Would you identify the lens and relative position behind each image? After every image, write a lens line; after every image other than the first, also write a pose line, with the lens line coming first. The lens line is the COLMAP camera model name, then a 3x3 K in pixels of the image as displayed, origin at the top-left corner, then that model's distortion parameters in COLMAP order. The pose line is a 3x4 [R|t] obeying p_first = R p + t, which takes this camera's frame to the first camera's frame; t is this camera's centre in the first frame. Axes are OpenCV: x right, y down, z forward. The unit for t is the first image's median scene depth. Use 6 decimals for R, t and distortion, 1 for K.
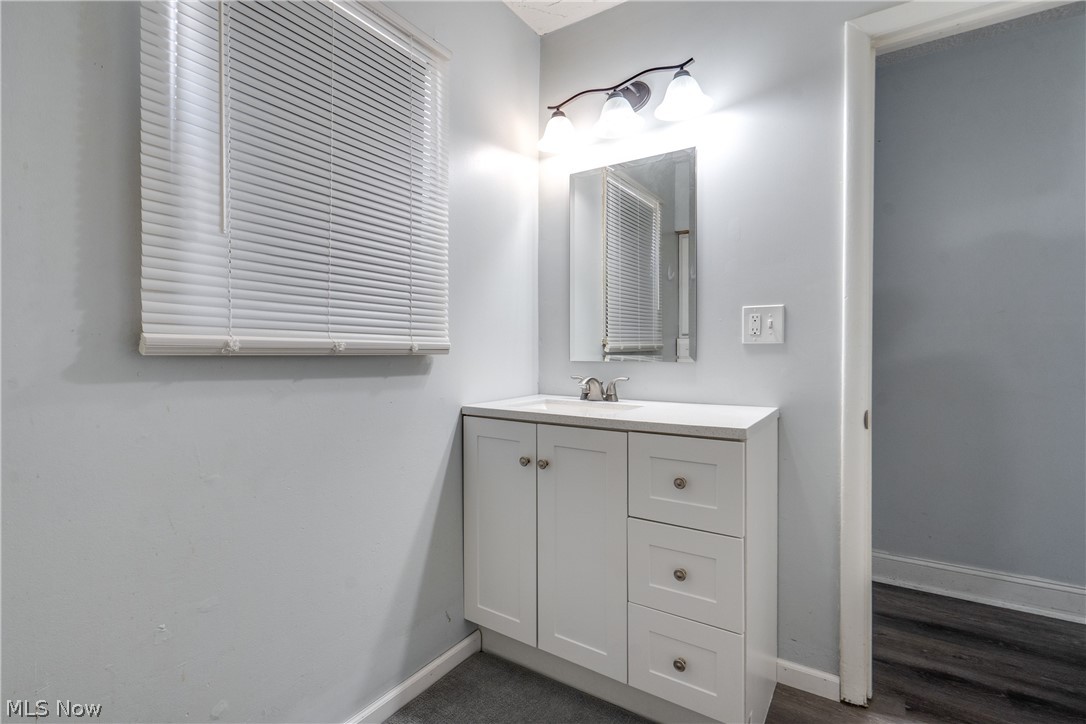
lens RADIAL K [[503.1, 0, 542.9], [0, 503.1, 356.7], [0, 0, 1]] dist [-0.001842, -0.000217]
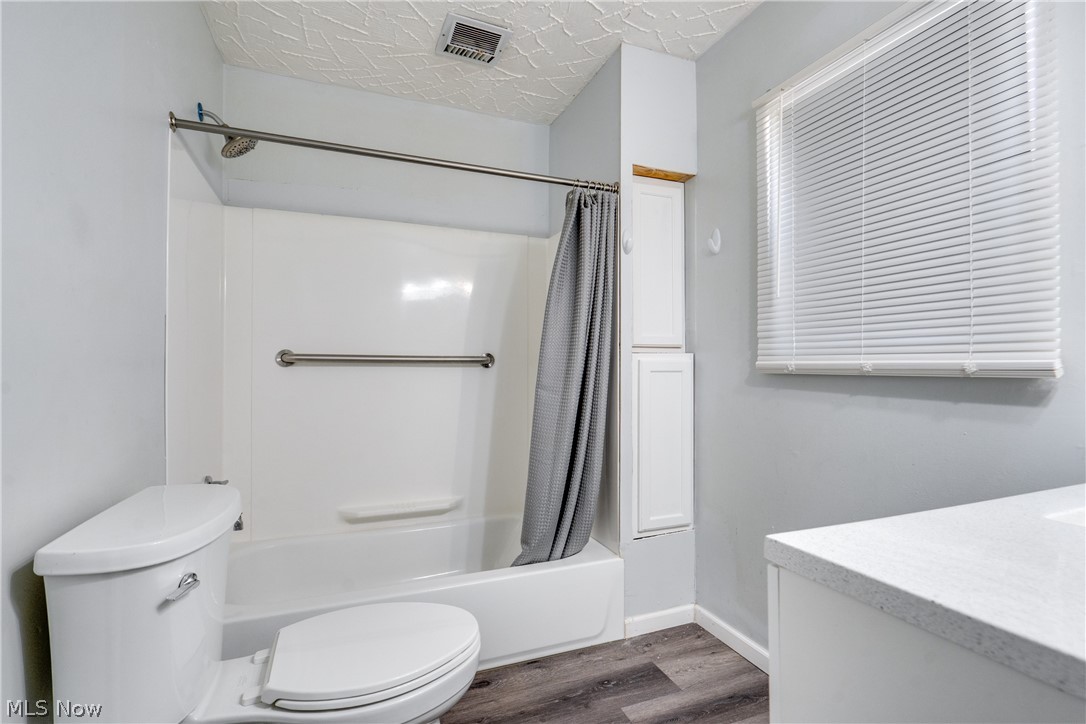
lens RADIAL K [[503.1, 0, 541.9], [0, 503.1, 364.5], [0, 0, 1]] dist [-0.001842, -0.000217]
pose [[-0.560562, -0.019214, -0.827889, 0.920543], [-0.025532, 0.999657, -0.005914, -0.001776], [0.827719, 0.017823, -0.560860, 1.045183]]
